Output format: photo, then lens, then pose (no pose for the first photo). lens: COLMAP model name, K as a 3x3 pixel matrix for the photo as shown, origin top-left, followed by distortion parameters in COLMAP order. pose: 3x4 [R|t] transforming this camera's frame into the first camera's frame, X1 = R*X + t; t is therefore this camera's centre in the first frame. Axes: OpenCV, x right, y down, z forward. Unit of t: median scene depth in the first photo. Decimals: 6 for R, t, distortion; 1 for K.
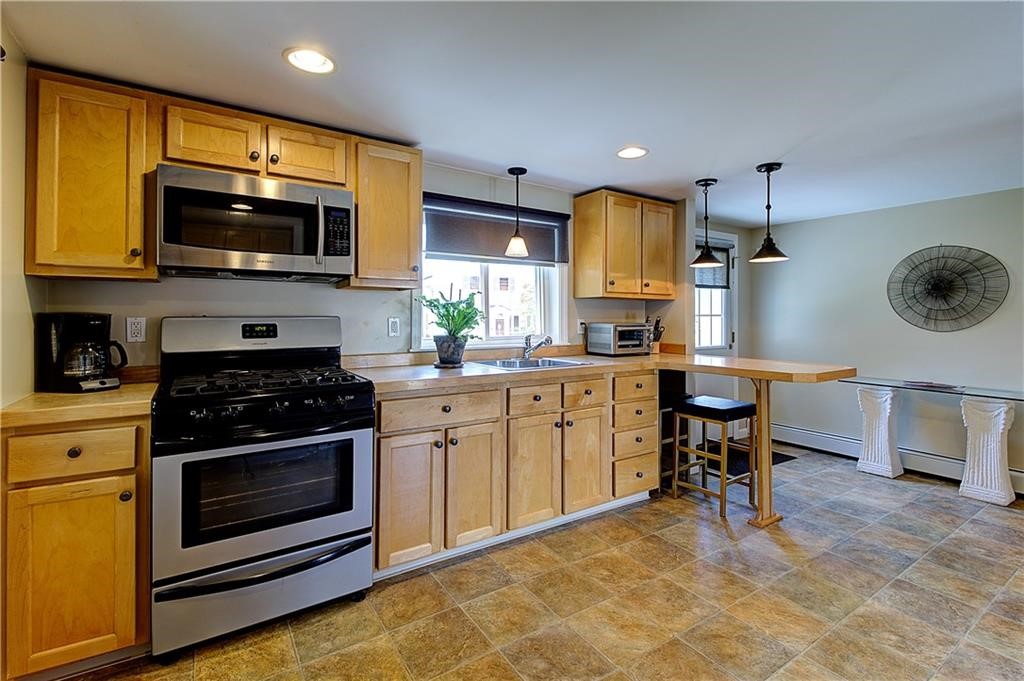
lens RADIAL K [[471.3, 0, 519.7], [0, 471.3, 330.9], [0, 0, 1]] dist [0.001606, 0.000014]
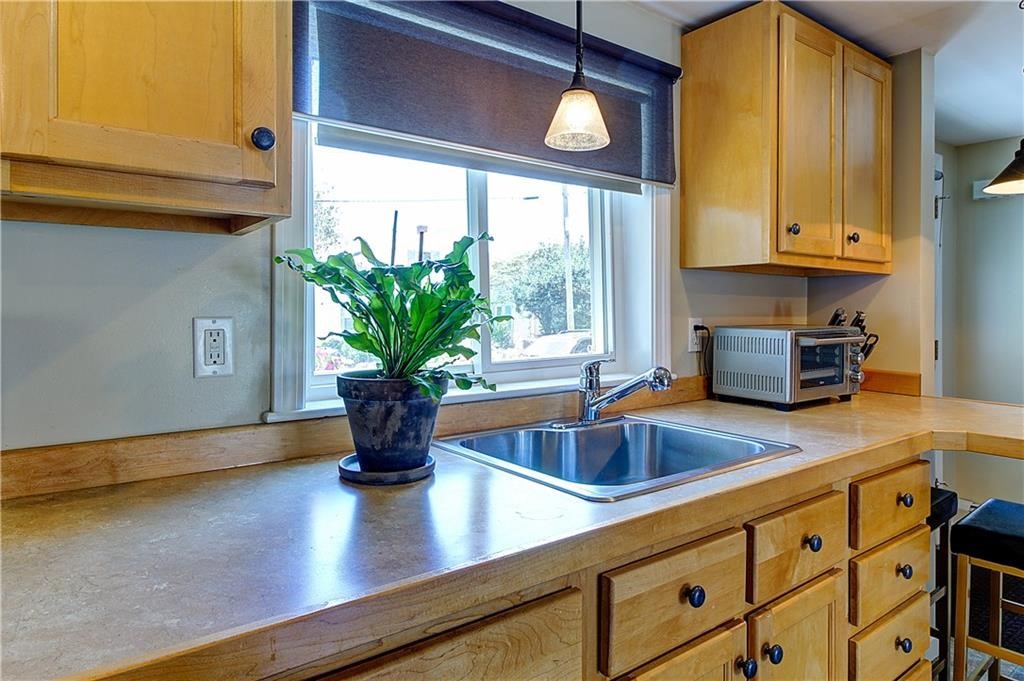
lens RADIAL K [[620.8, 0, 506.1], [0, 620.8, 331.7], [0, 0, 1]] dist [-0.040970, 0.000276]
pose [[0.999158, -0.000051, 0.041028, -0.084544], [-0.000332, 0.999956, 0.009325, -0.021819], [-0.041027, -0.009331, 0.999114, 0.561980]]
